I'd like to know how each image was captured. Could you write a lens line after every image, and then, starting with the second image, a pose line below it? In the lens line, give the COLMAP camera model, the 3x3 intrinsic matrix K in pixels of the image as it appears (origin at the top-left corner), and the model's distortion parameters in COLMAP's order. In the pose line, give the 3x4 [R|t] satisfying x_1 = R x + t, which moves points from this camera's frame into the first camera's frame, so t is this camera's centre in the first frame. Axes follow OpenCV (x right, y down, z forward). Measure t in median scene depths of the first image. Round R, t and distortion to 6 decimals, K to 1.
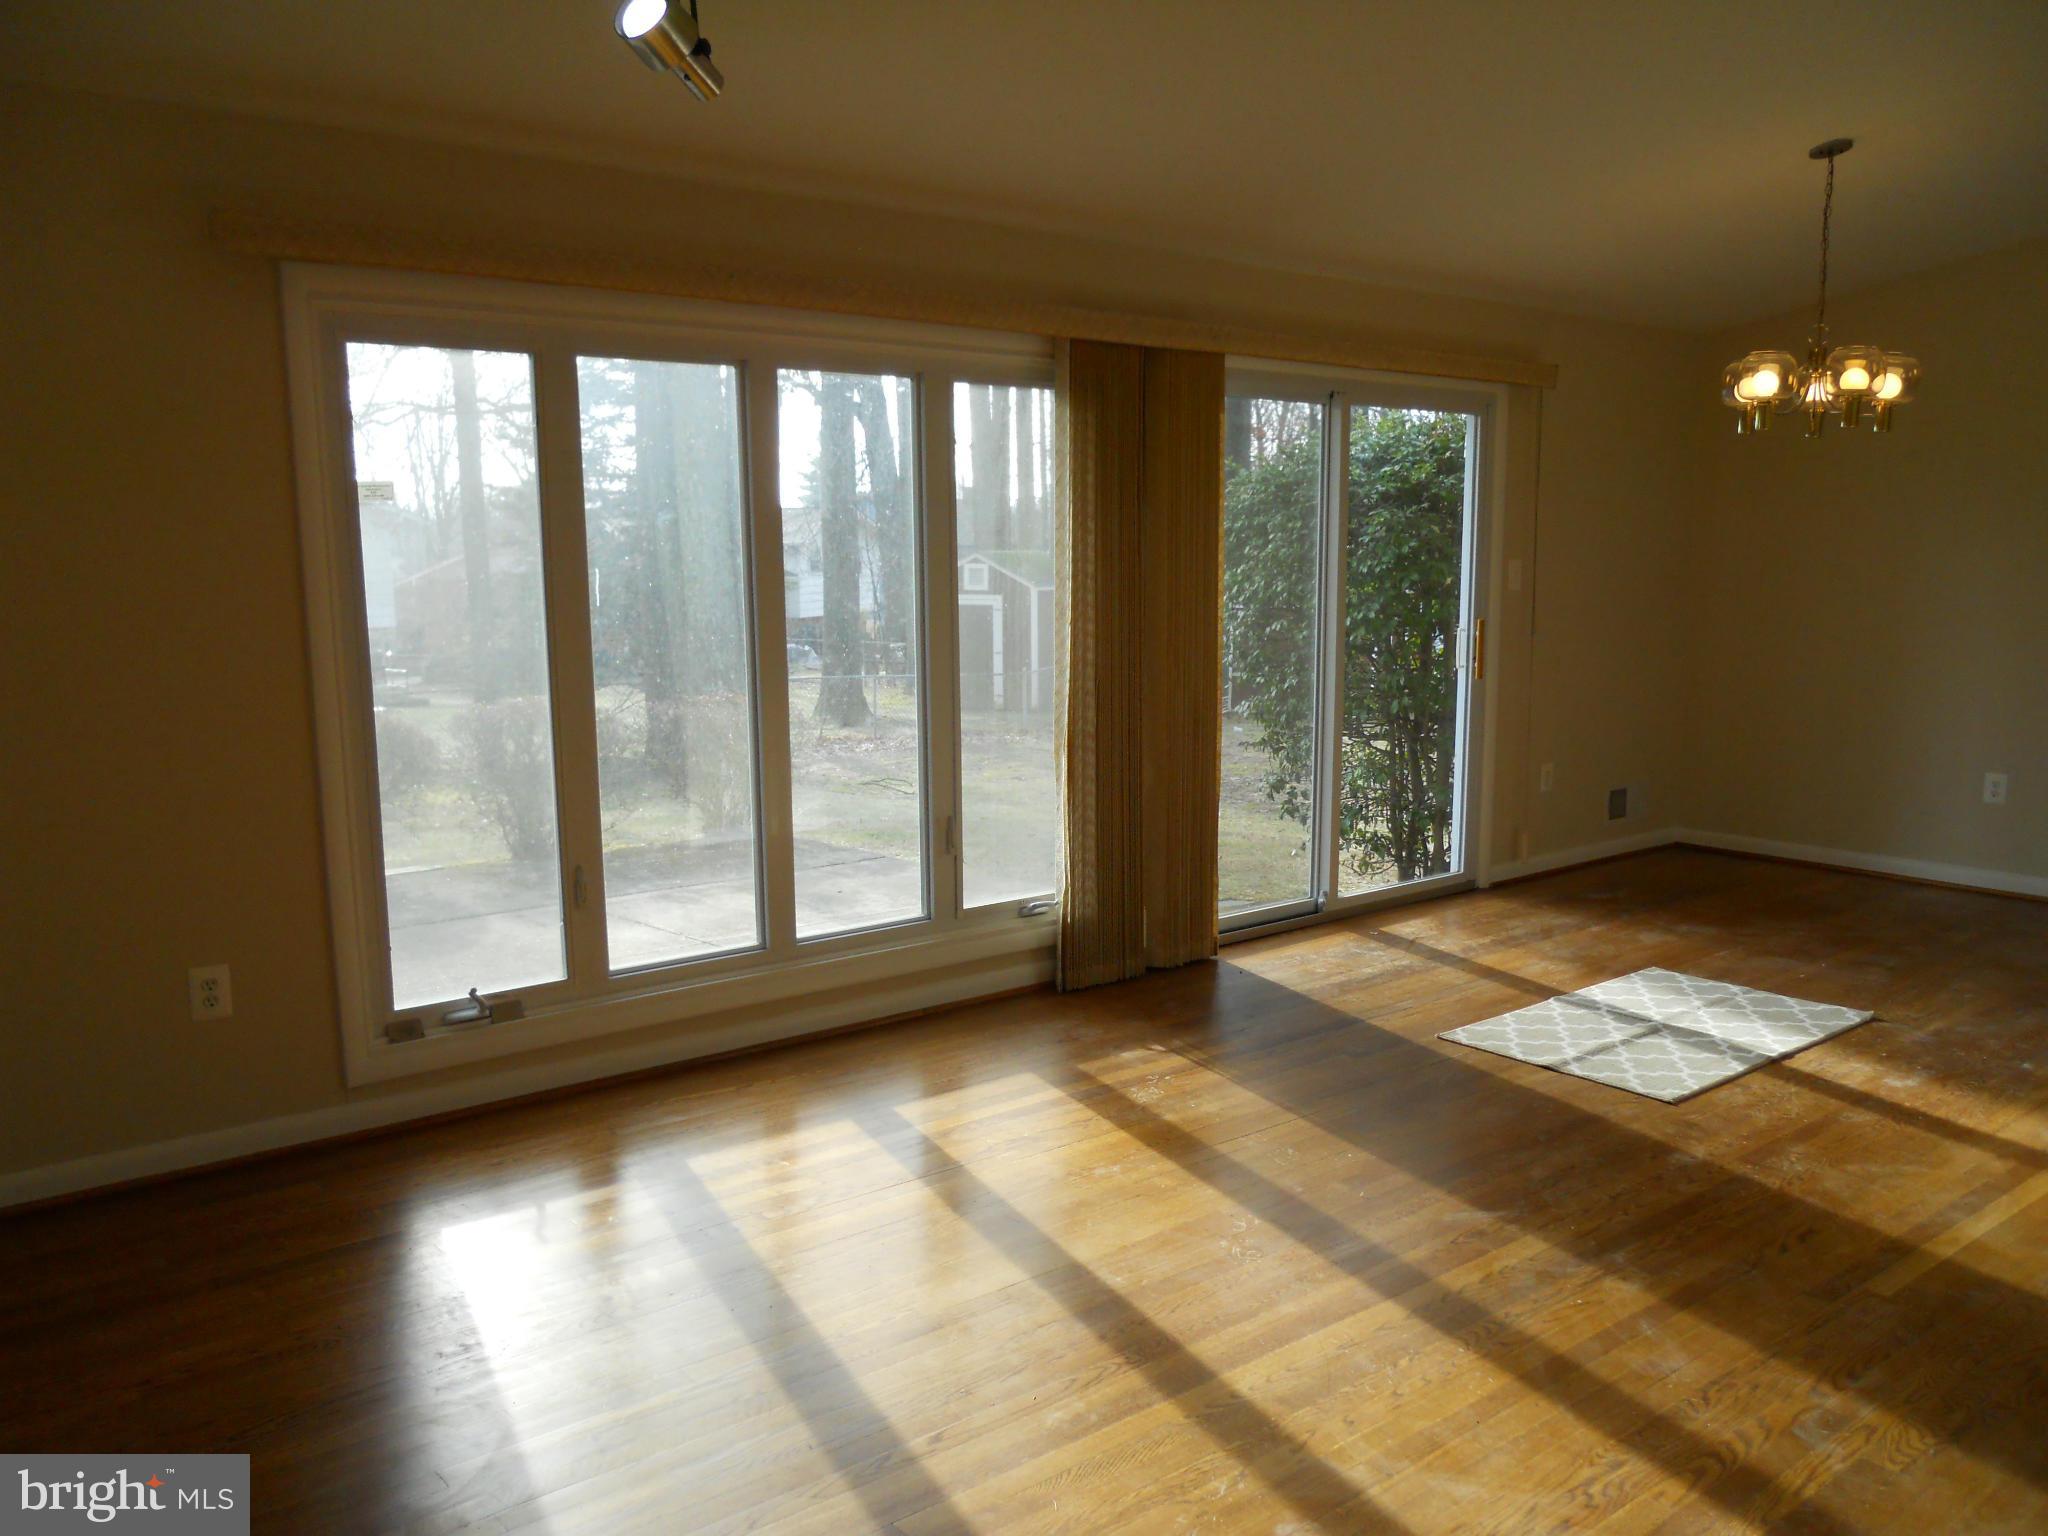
lens RADIAL K [[1664.8, 0, 1048.2], [0, 1664.8, 852.4], [0, 0, 1]] dist [-0.028012, -0.000345]
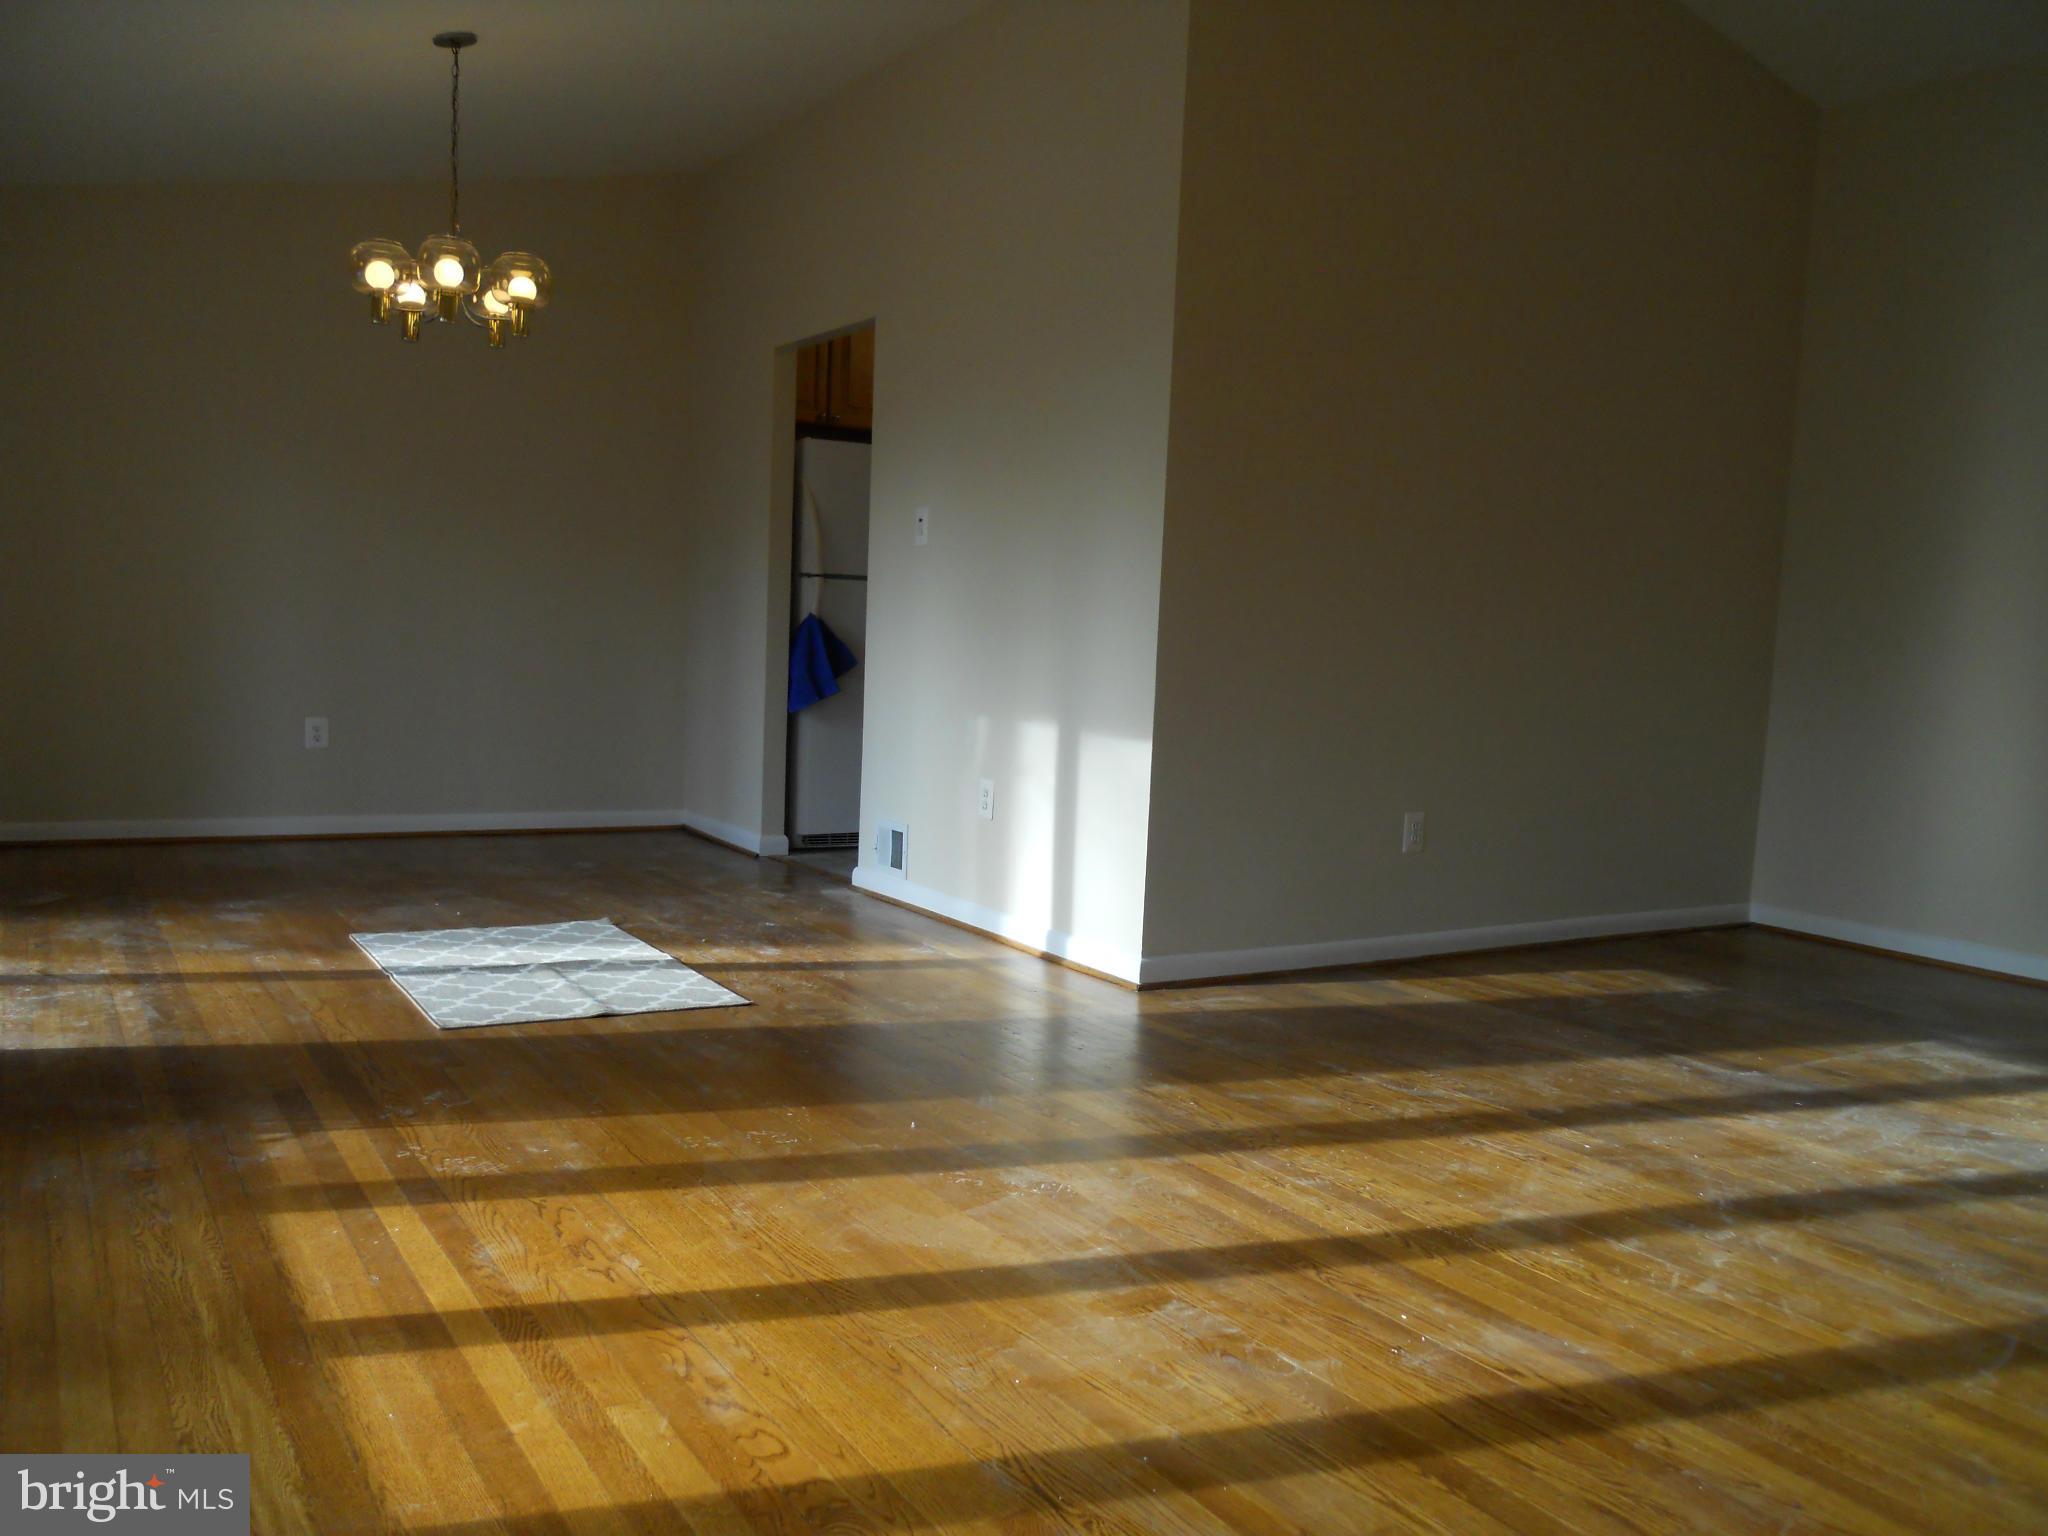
lens RADIAL K [[1705.4, 0, 1023.7], [0, 1705.4, 816.4], [0, 0, 1]] dist [-0.055040, -0.005870]
pose [[0.138726, -0.096338, 0.985634, -0.488183], [0.144190, 0.986616, 0.076140, -0.007354], [-0.979778, 0.131556, 0.150760, 0.592322]]
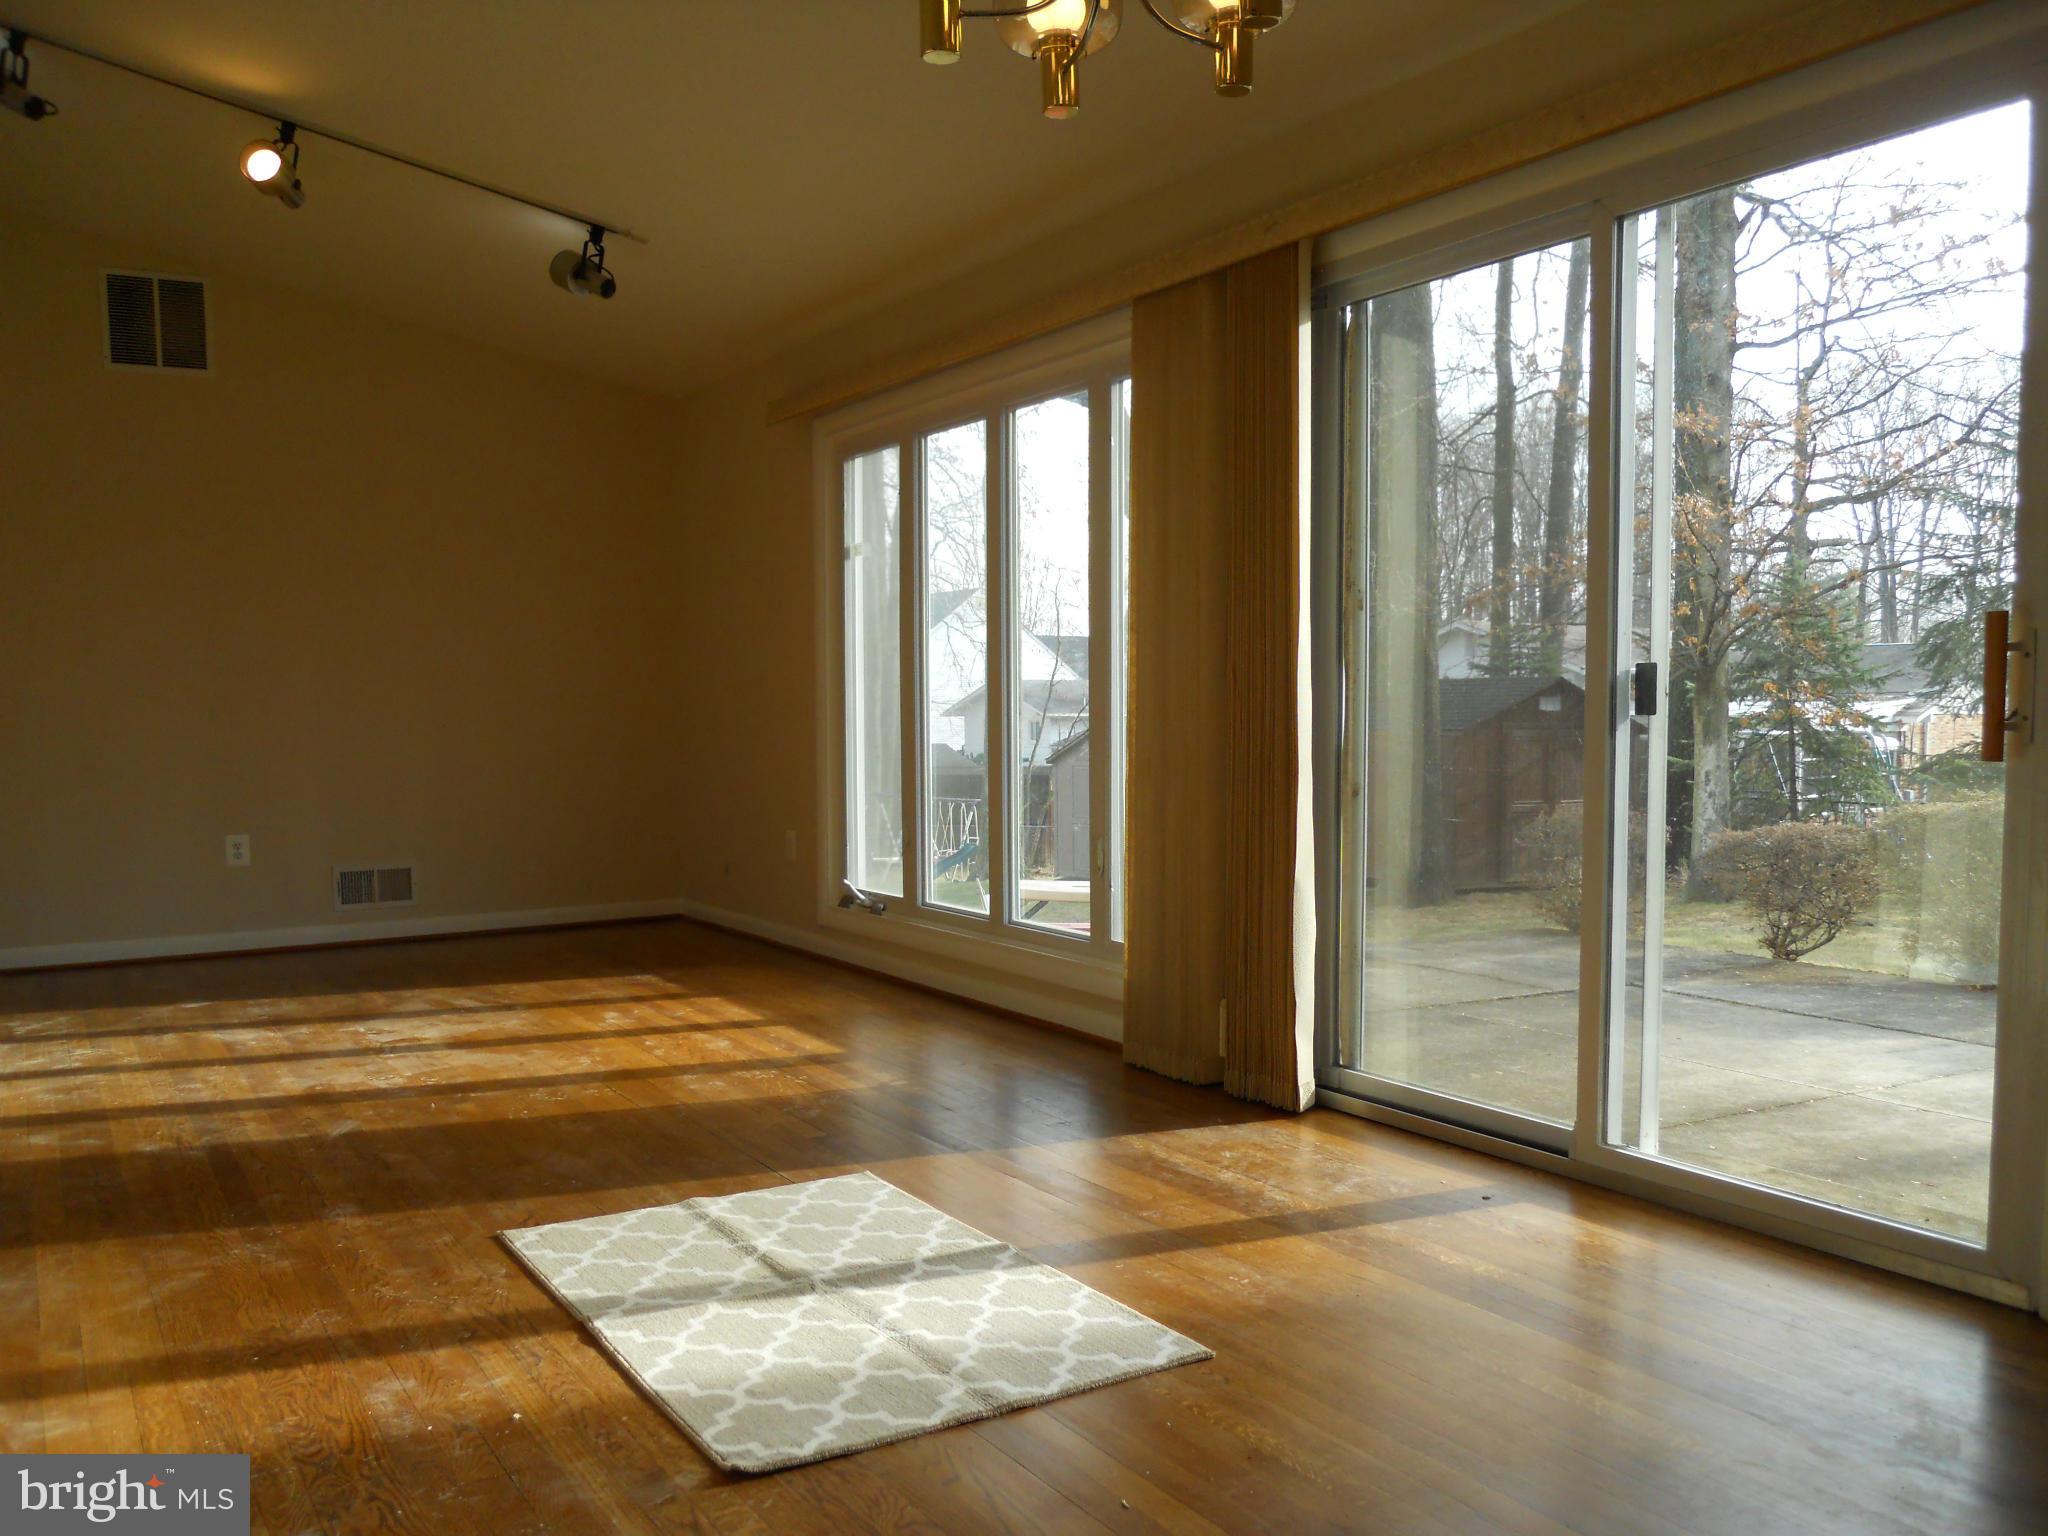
lens RADIAL K [[1610.3, 0, 1023.0], [0, 1610.3, 823.0], [0, 0, 1]] dist [-0.053221, -0.000928]
pose [[-0.123857, 0.072146, -0.989674, 0.879335], [-0.182994, 0.978587, 0.094240, -0.110968], [0.975281, 0.192777, -0.108002, 1.092595]]
